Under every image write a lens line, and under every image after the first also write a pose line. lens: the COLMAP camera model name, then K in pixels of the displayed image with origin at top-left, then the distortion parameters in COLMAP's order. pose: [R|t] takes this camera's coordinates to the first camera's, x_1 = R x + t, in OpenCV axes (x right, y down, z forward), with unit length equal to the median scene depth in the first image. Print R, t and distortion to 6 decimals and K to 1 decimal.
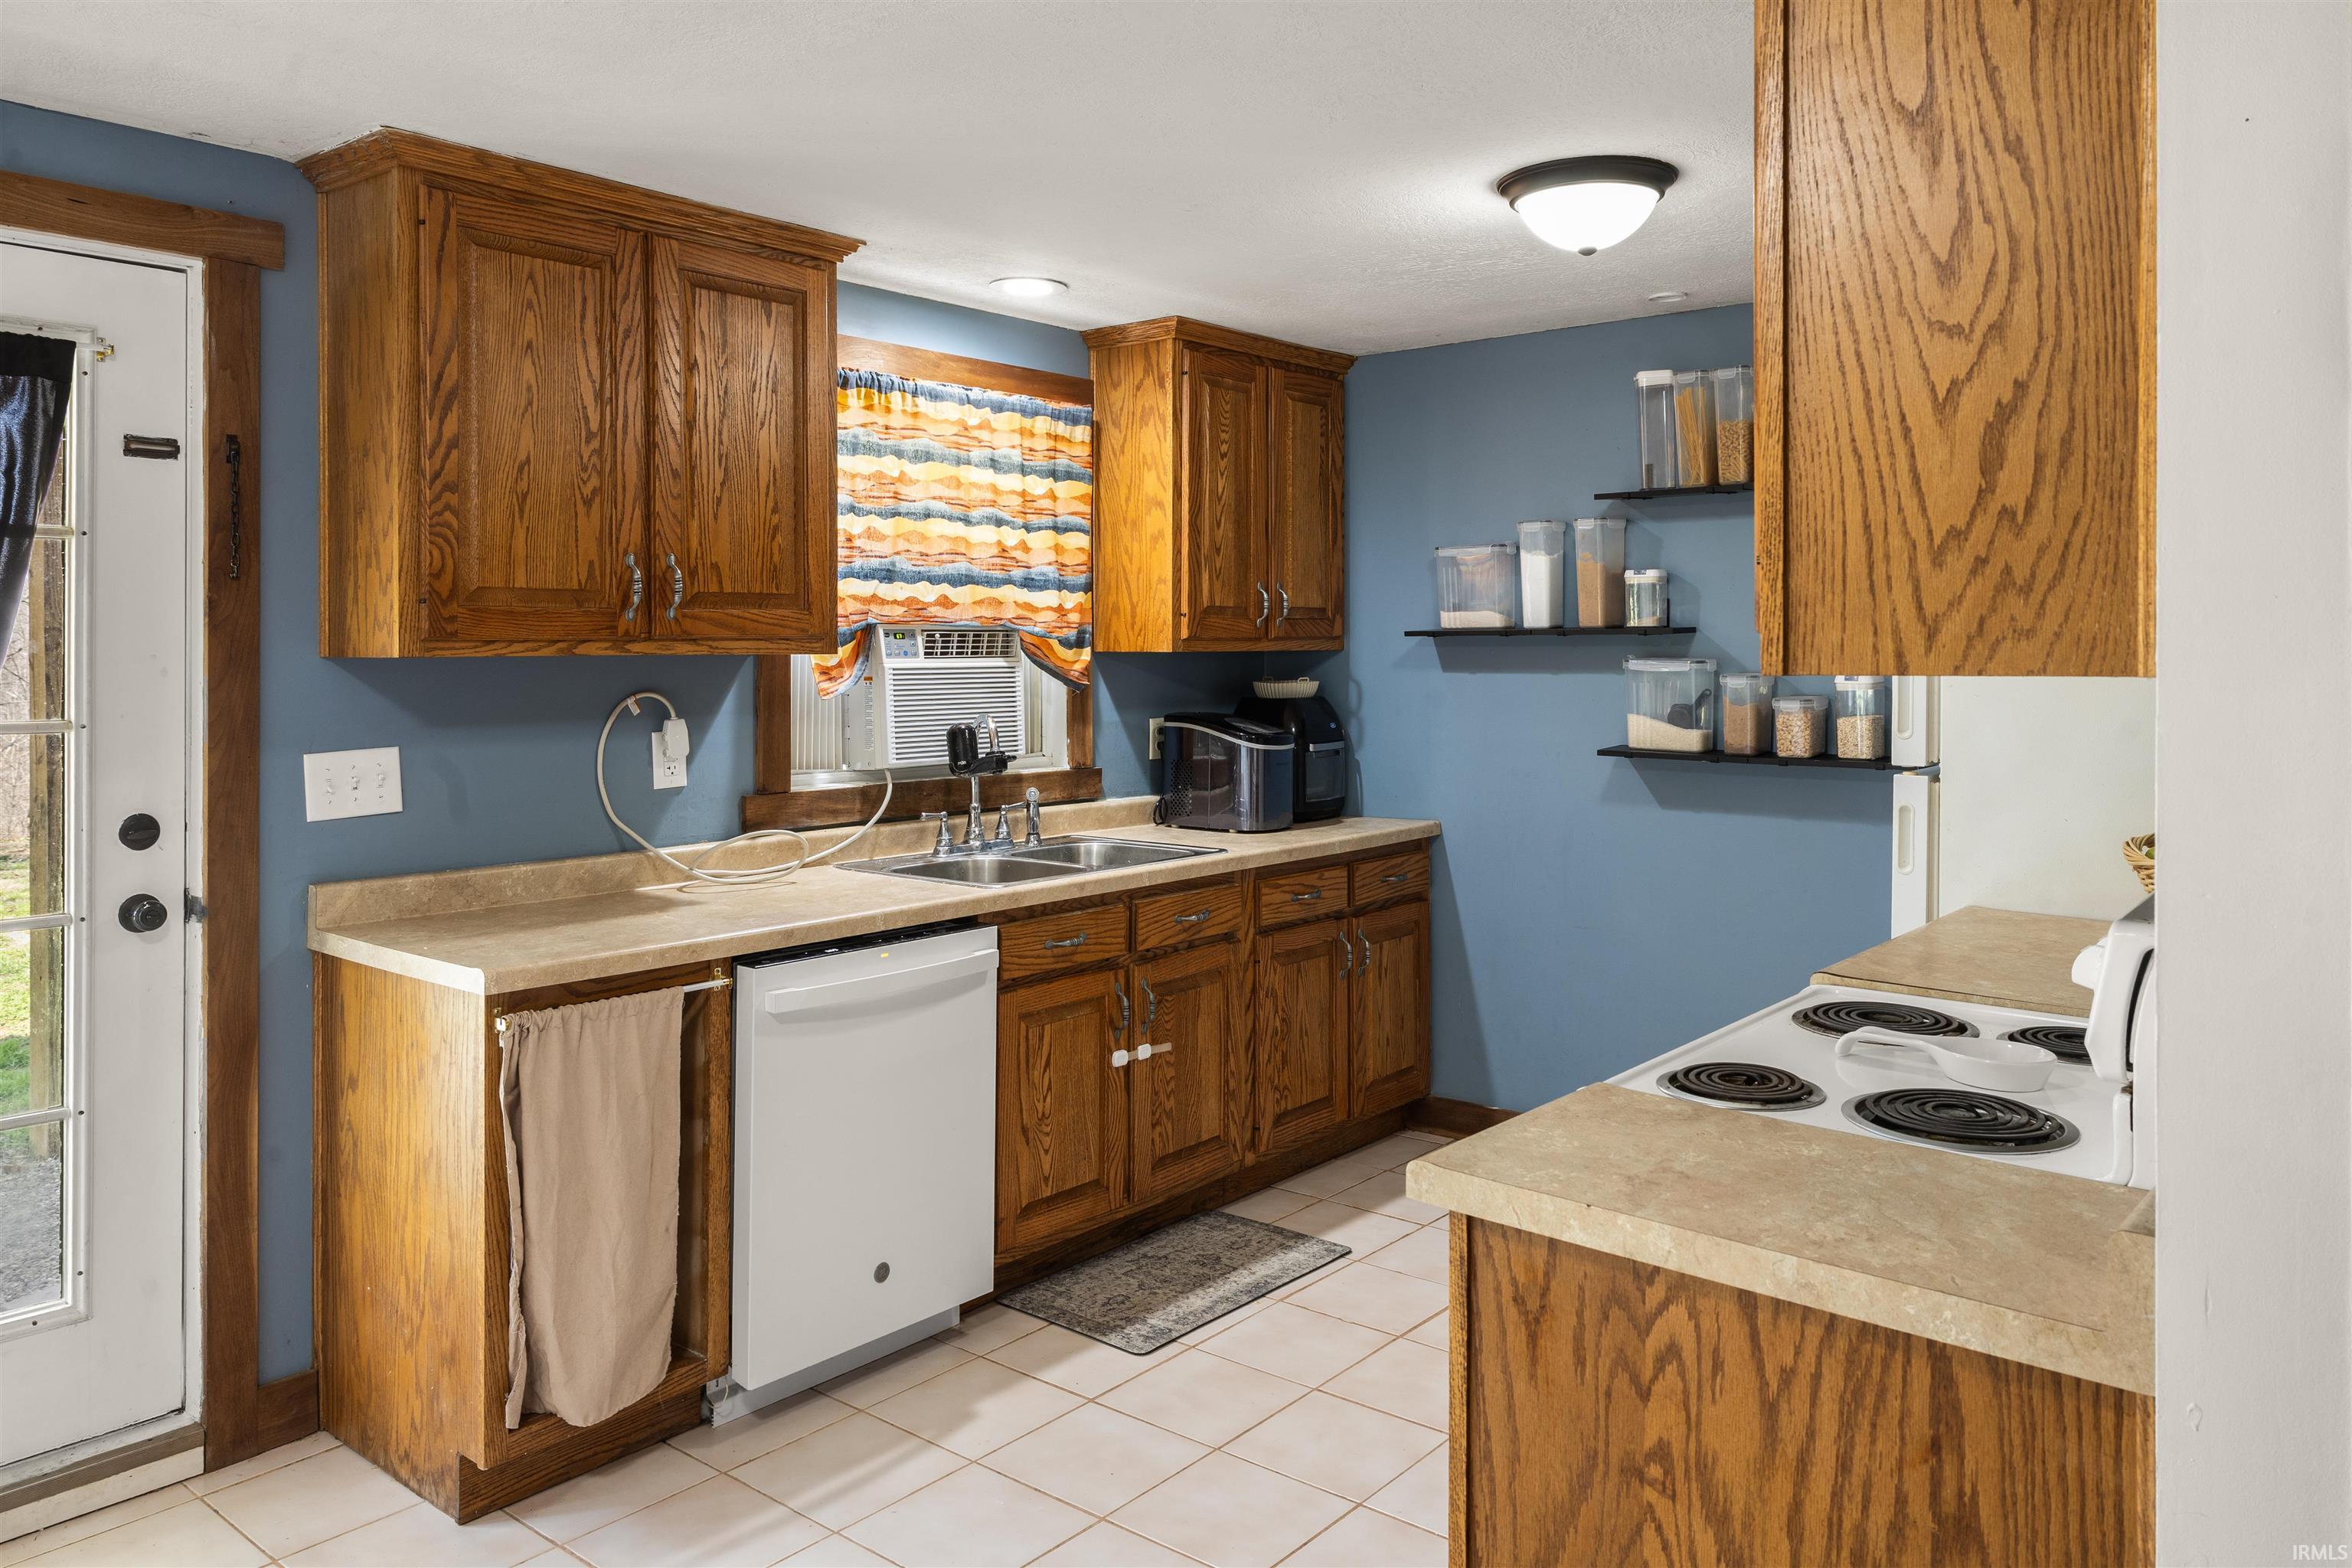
lens RADIAL K [[1676.8, 0, 1226.5], [0, 1676.8, 668.5], [0, 0, 1]] dist [0.003447, 0.001581]
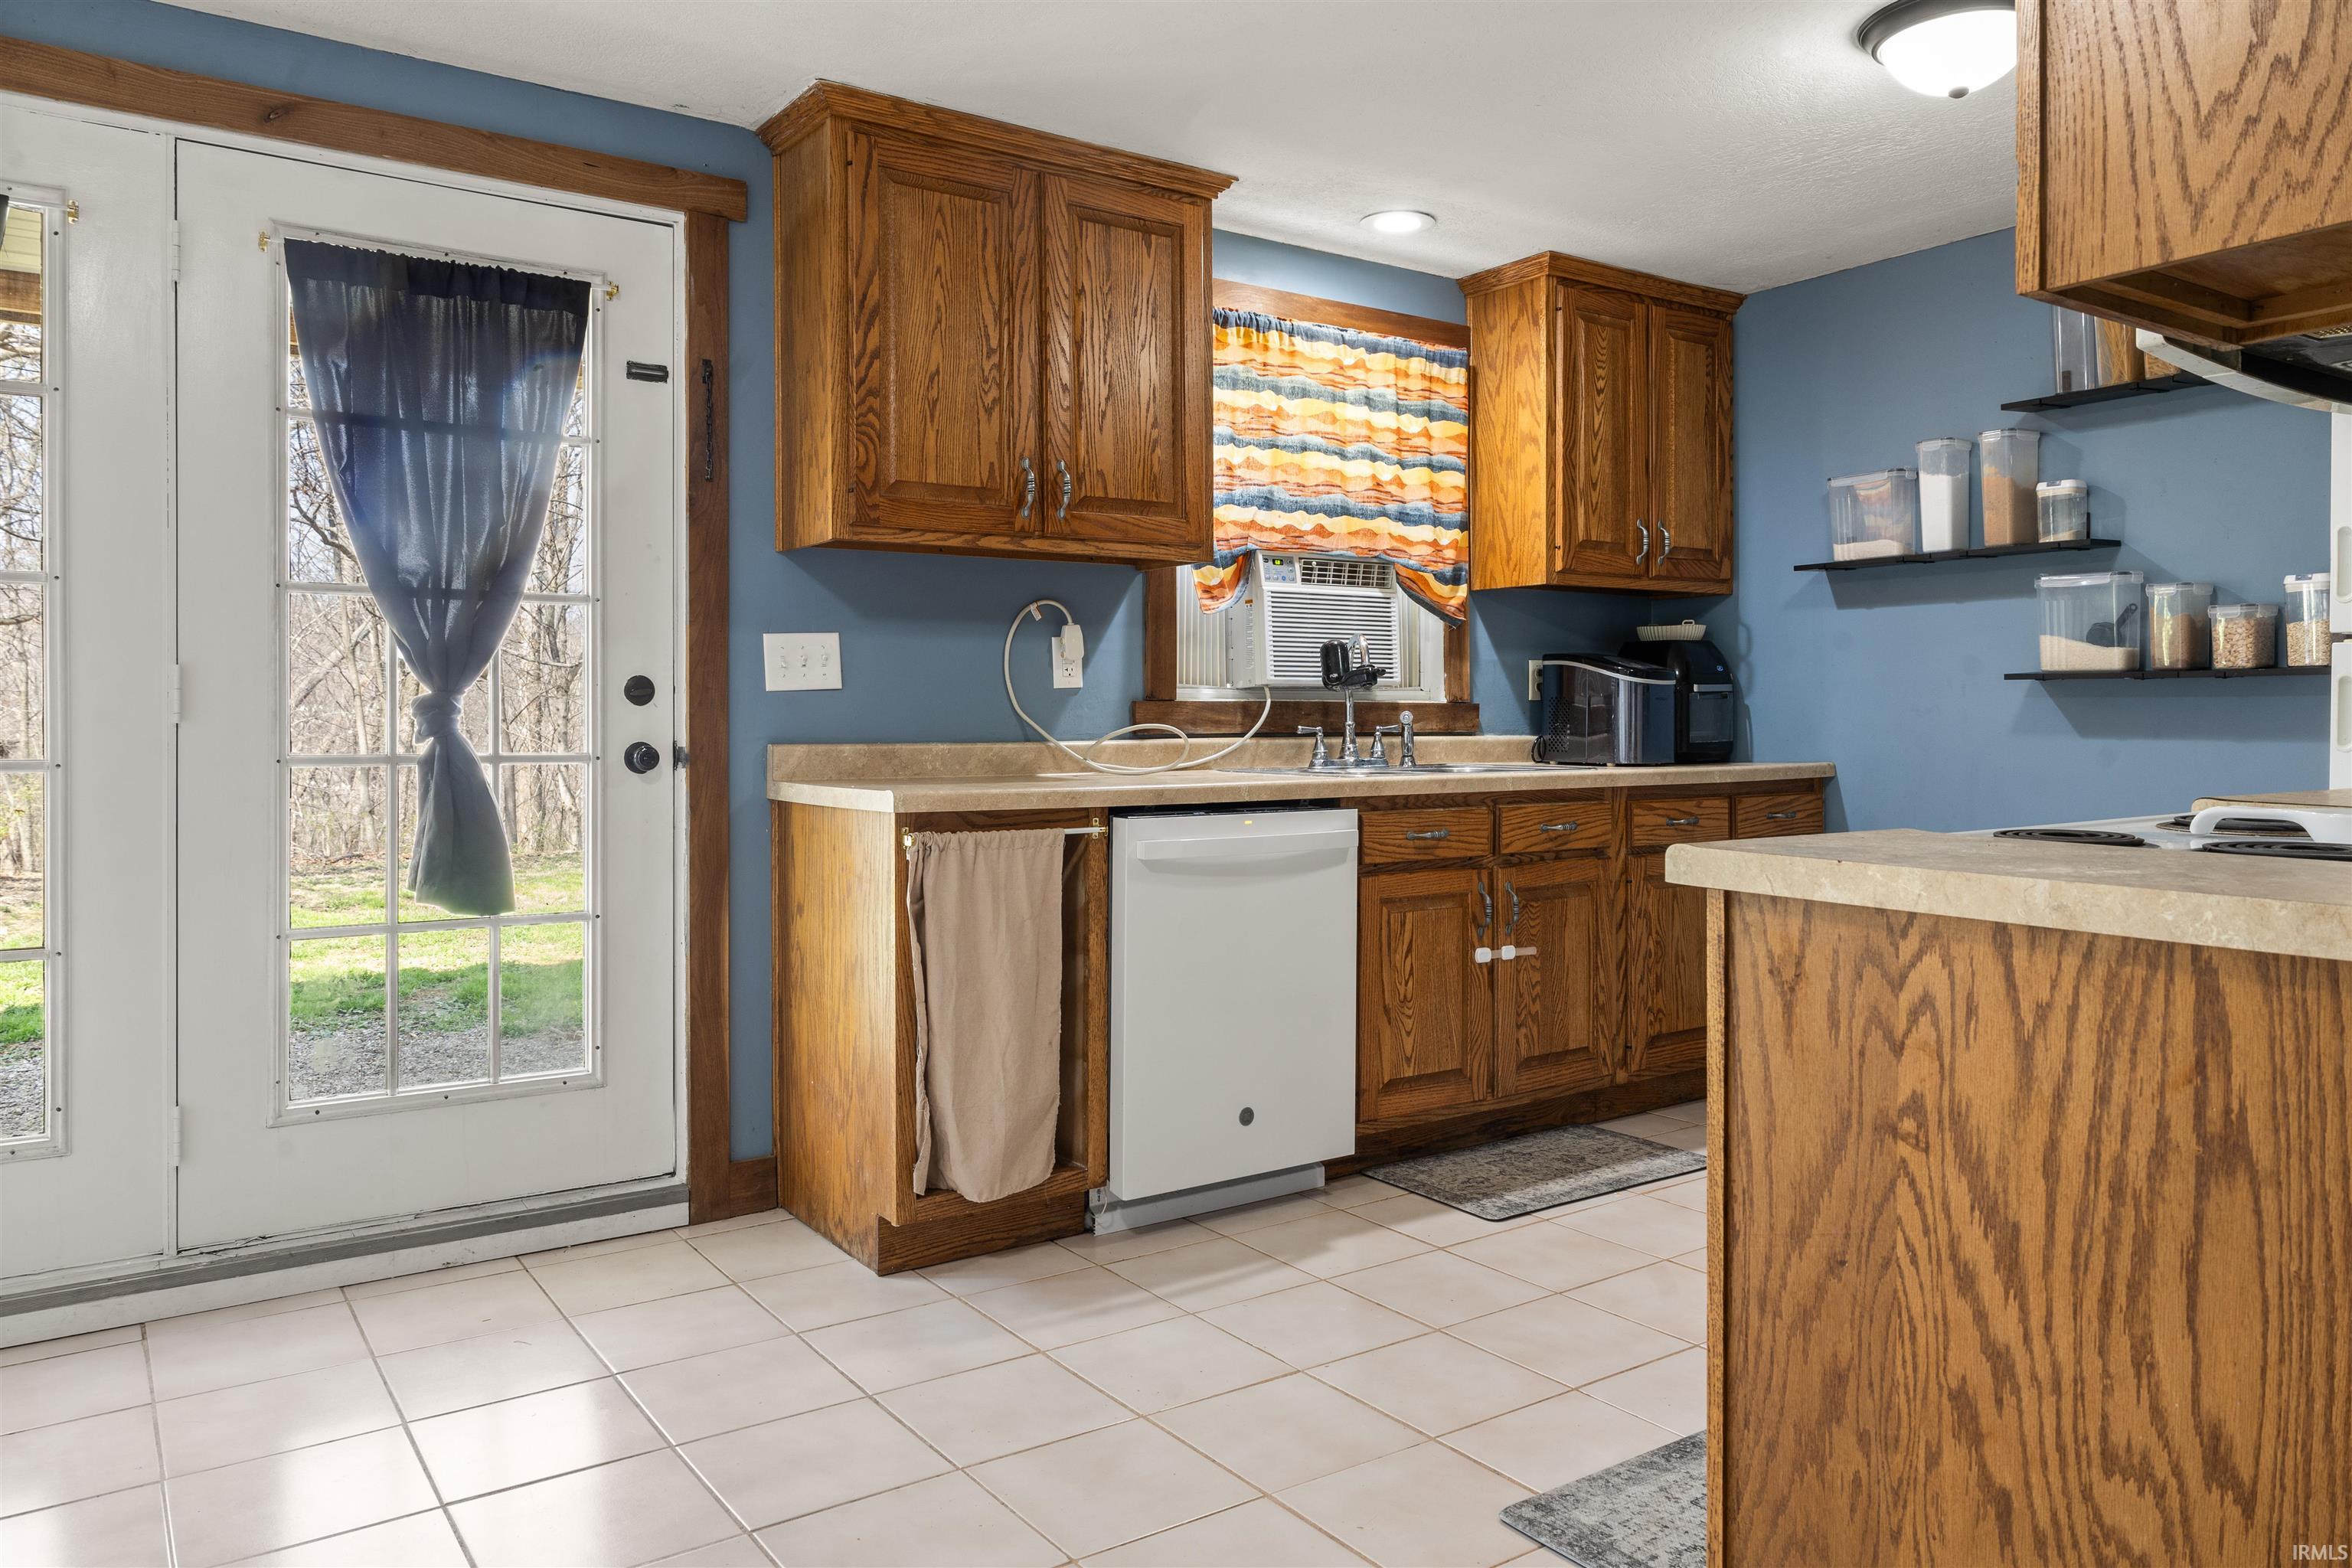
lens RADIAL K [[1627.1, 0, 1181.5], [0, 1627.1, 693.4], [0, 0, 1]] dist [-0.002985, 0.000039]
pose [[0.961505, -0.002174, -0.274780, 0.044349], [0.003202, 0.999989, 0.003294, 0.090501], [0.274770, -0.004047, 0.961501, -0.014023]]
